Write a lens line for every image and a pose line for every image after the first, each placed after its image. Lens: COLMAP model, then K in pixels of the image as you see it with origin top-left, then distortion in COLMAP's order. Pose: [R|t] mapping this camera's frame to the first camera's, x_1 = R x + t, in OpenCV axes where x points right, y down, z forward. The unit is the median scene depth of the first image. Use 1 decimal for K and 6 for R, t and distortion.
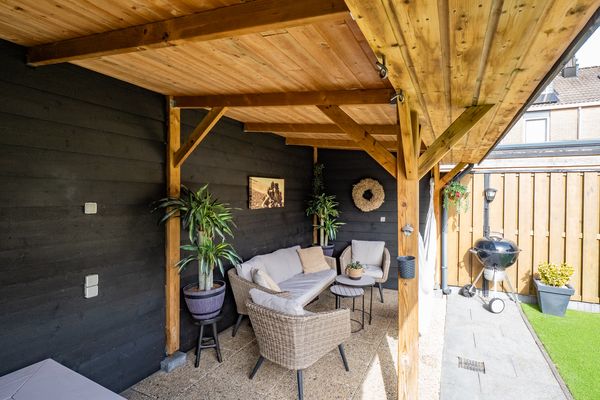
lens RADIAL K [[292.2, 0, 302.1], [0, 292.2, 197.0], [0, 0, 1]] dist [-0.002887, -0.000523]
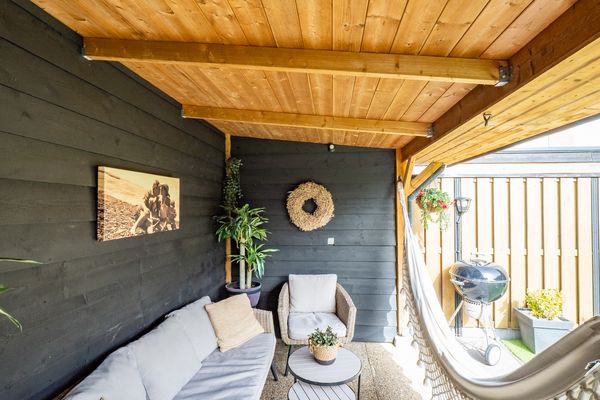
lens RADIAL K [[298.1, 0, 300.0], [0, 298.1, 200.0], [0, 0, 1]] dist [-0.002621, -0.000581]
pose [[0.936966, 0.000326, 0.349422, -0.047789], [0.009350, 0.999618, -0.026006, -0.004344], [-0.349297, 0.027634, 0.936605, 0.424008]]
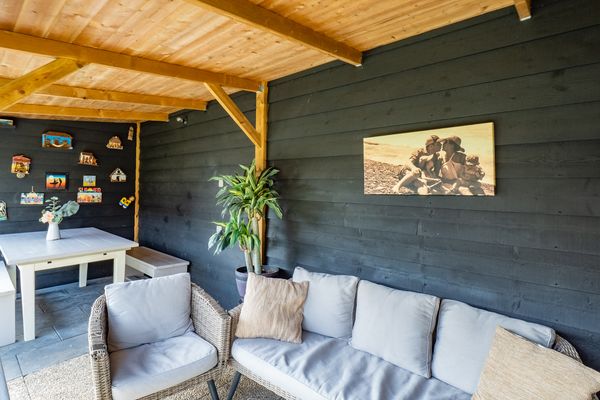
lens RADIAL K [[292.2, 0, 302.1], [0, 292.2, 197.0], [0, 0, 1]] dist [-0.002887, -0.000523]
pose [[-0.227914, 0.001721, -0.973680, 0.375908], [-0.032981, 0.999411, 0.009486, 0.041623], [0.973123, 0.034275, -0.227723, 0.897036]]
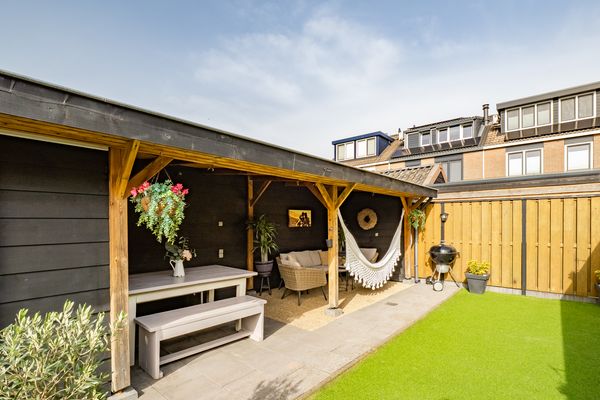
lens RADIAL K [[277.1, 0, 298.4], [0, 277.1, 225.5], [0, 0, 1]] dist [-0.000286, -0.000095]
pose [[0.968433, -0.009961, -0.249076, 0.284148], [0.009676, 0.999950, -0.002369, 0.032942], [0.249087, -0.000116, 0.968481, -0.614212]]
